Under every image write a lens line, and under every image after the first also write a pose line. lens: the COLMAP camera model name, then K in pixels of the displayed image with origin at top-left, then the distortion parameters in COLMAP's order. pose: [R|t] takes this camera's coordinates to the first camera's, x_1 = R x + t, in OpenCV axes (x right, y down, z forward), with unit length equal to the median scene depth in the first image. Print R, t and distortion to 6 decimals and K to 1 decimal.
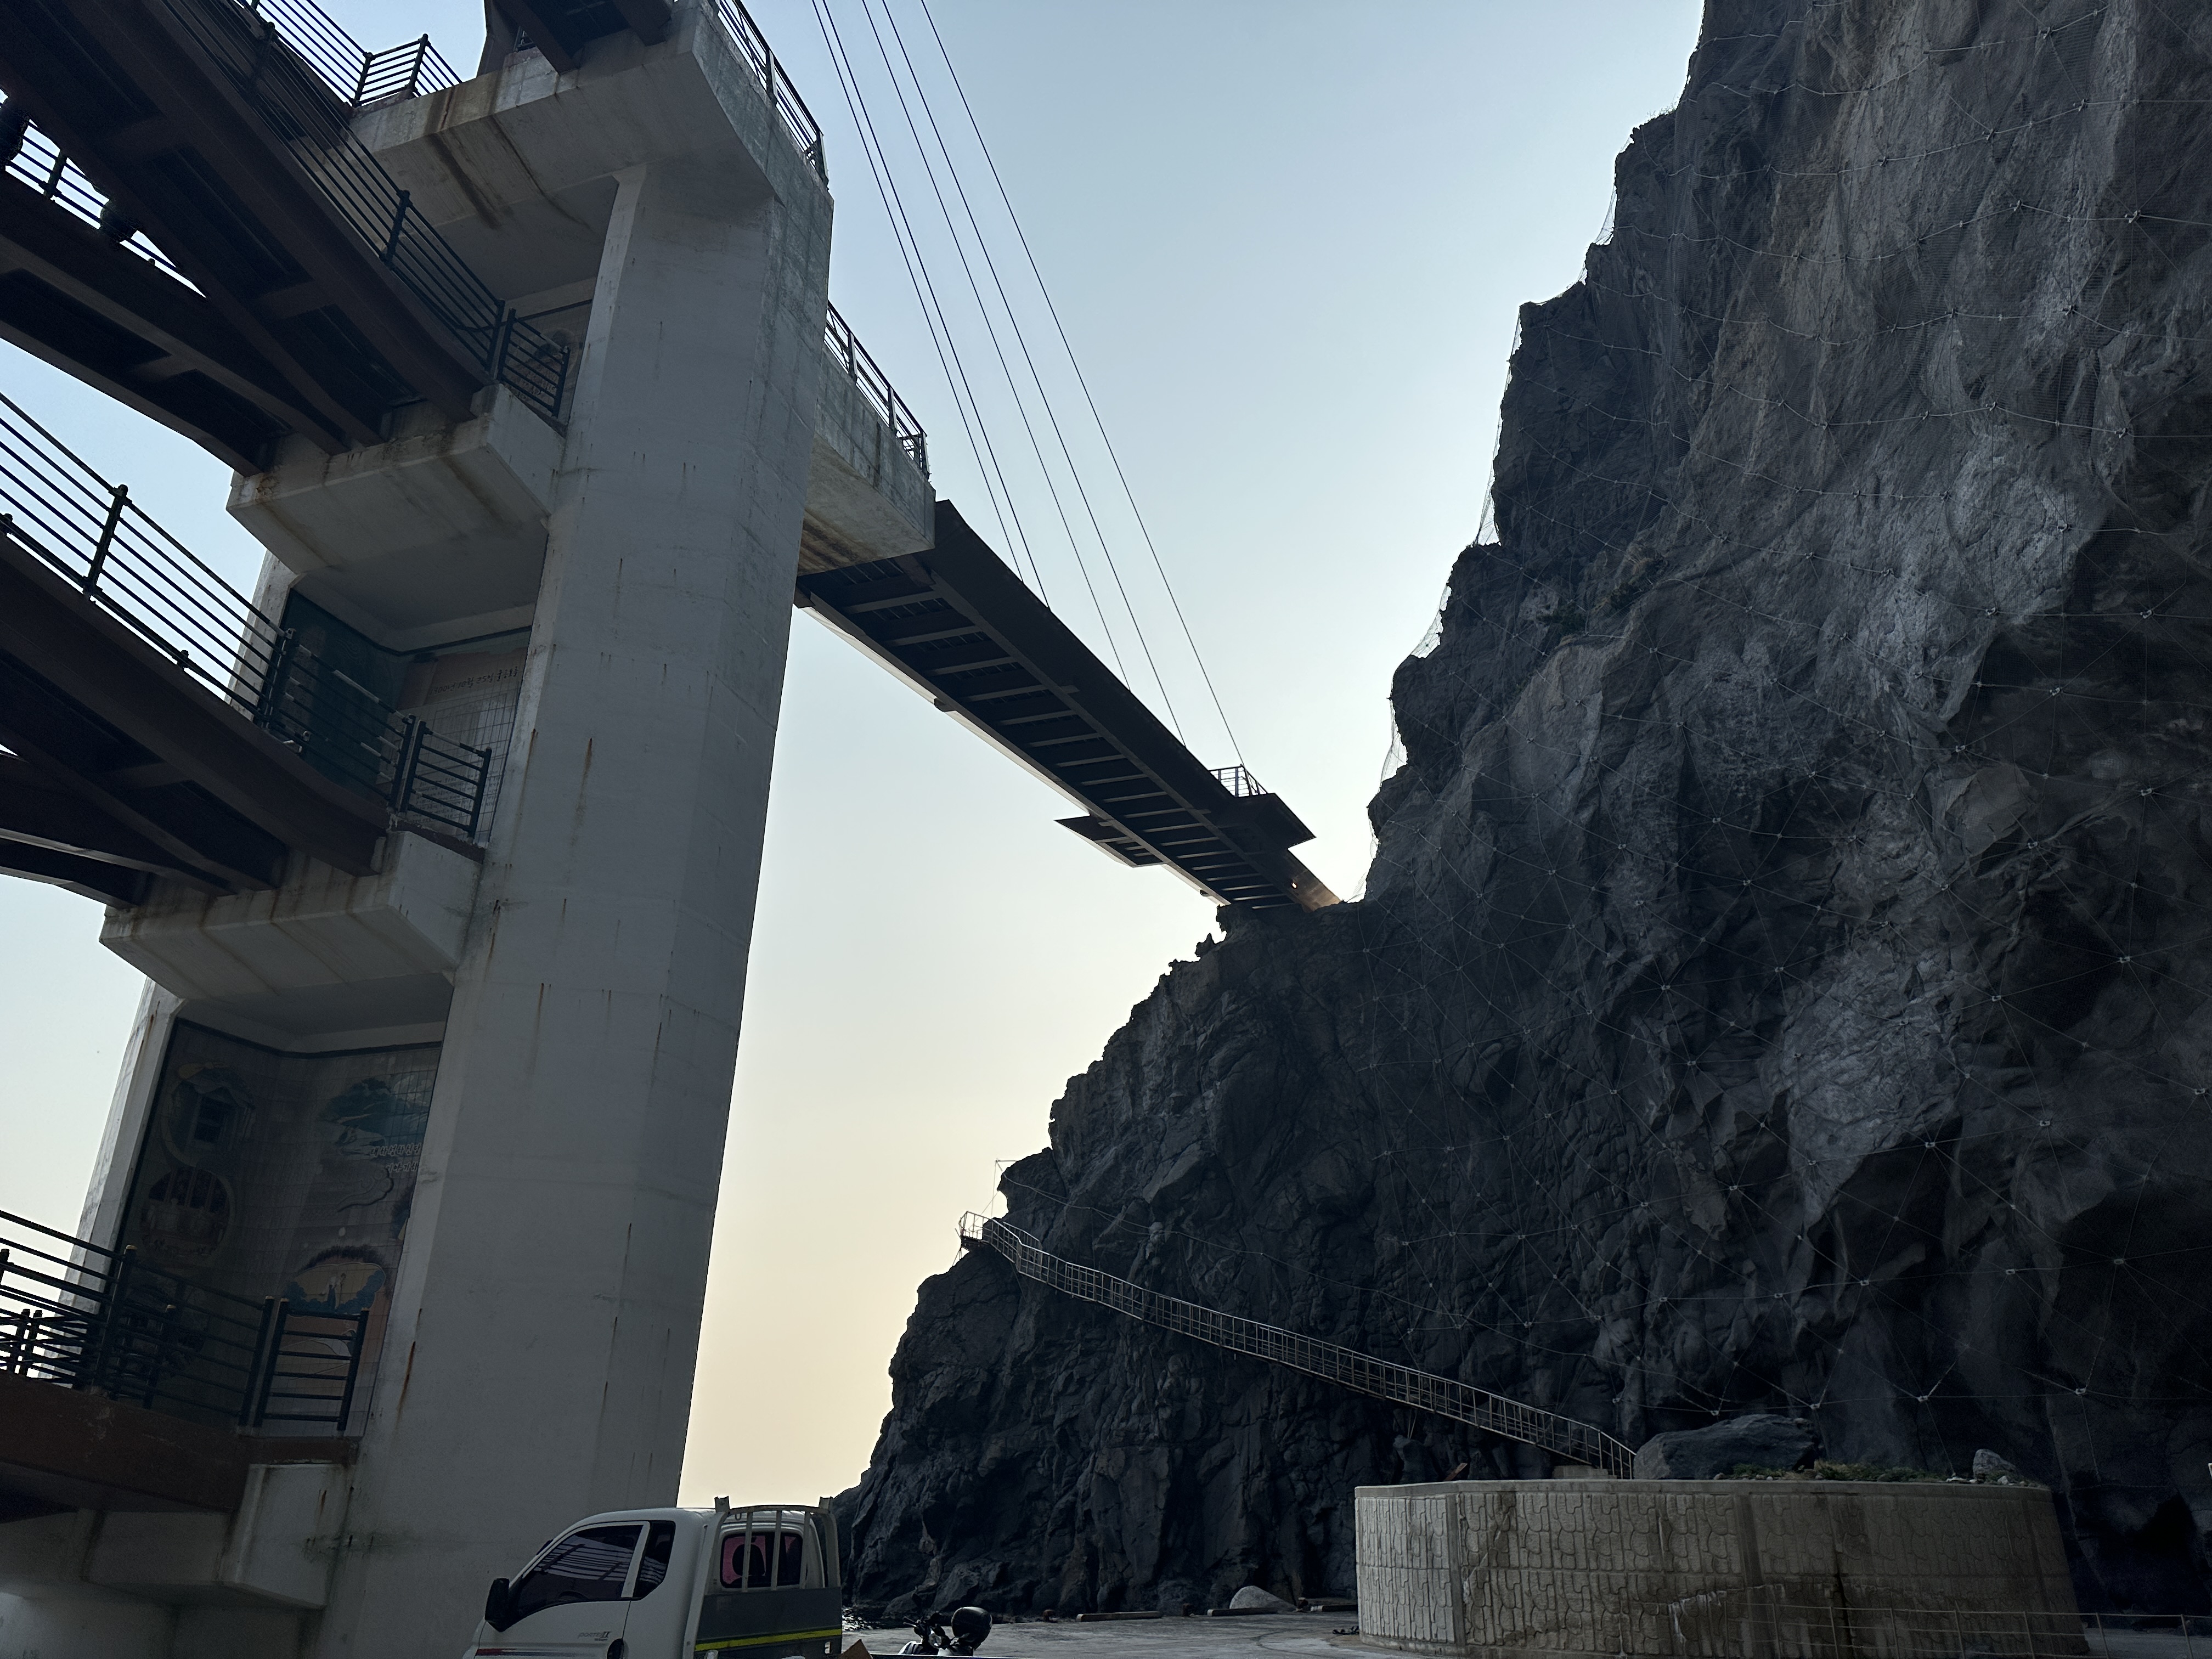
lens RADIAL K [[1551.3, 0, 1106.0], [0, 1551.3, 829.5], [0, 0, 1]] dist [0.075270, -0.067824]
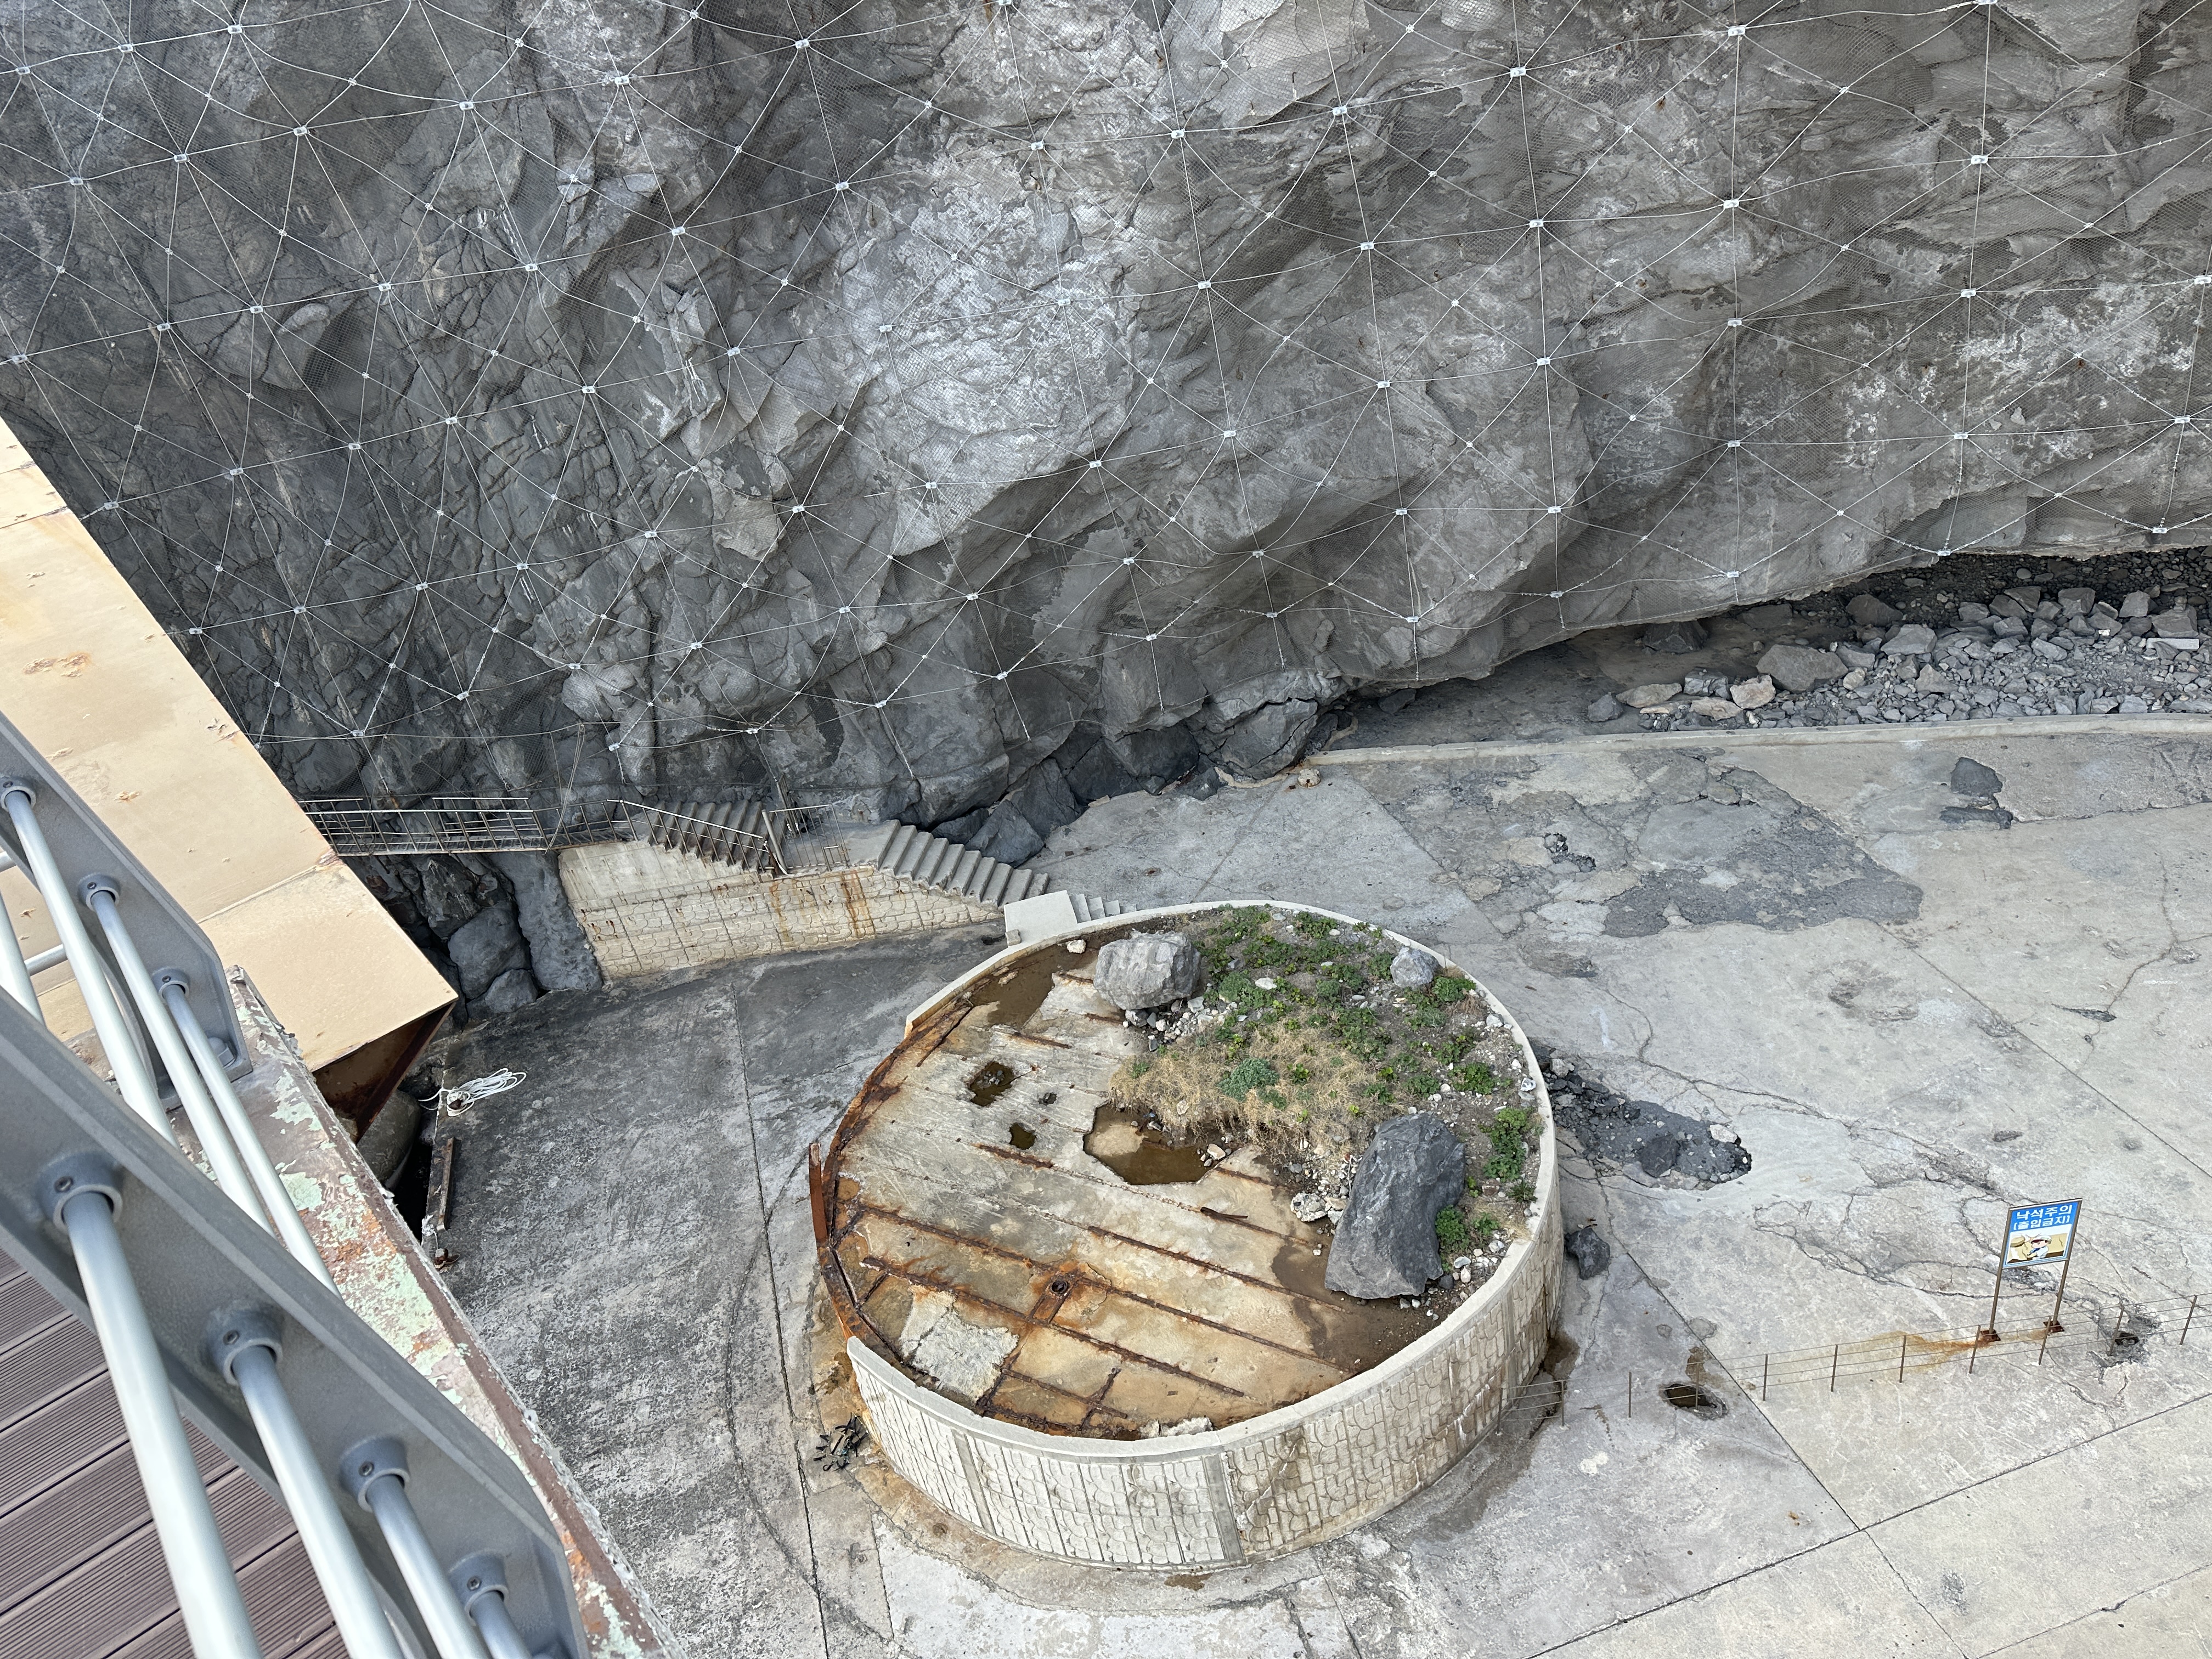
lens RADIAL K [[1551.3, 0, 1106.0], [0, 1551.3, 829.5], [0, 0, 1]] dist [0.075270, -0.067824]
pose [[0.510611, -0.544210, 0.665666, -0.091742], [-0.172465, 0.693640, 0.699371, -0.204488], [-0.842337, -0.471911, 0.260323, 0.640823]]
